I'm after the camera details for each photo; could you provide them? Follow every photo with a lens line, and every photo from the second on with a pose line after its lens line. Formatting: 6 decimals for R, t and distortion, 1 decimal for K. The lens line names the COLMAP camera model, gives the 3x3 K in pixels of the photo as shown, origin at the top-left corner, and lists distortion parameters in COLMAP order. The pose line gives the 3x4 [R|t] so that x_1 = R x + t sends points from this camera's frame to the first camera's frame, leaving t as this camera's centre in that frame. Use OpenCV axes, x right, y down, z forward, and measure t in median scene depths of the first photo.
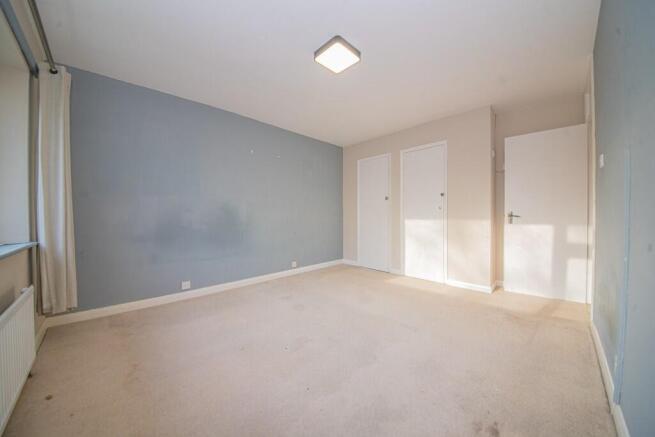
lens RADIAL K [[229.4, 0, 329.4], [0, 229.4, 220.3], [0, 0, 1]] dist [-0.000470, -0.000032]
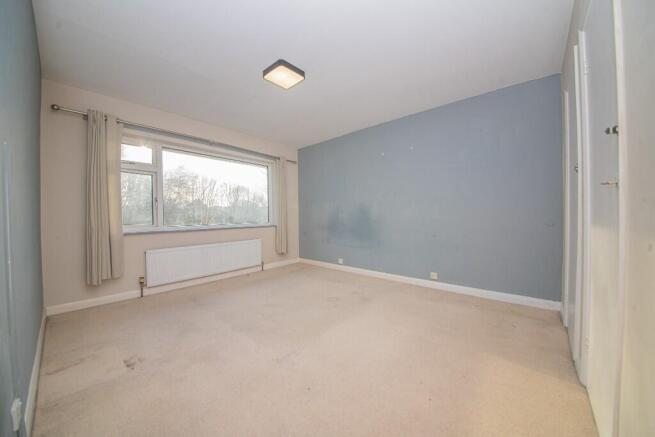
lens RADIAL K [[229.4, 0, 329.5], [0, 229.4, 215.0], [0, 0, 1]] dist [-0.000470, -0.000032]
pose [[0.054470, 0.005907, -0.998498, 0.725383], [-0.004966, 0.999972, 0.005644, -0.022506], [0.998503, 0.004651, 0.054498, 0.703909]]
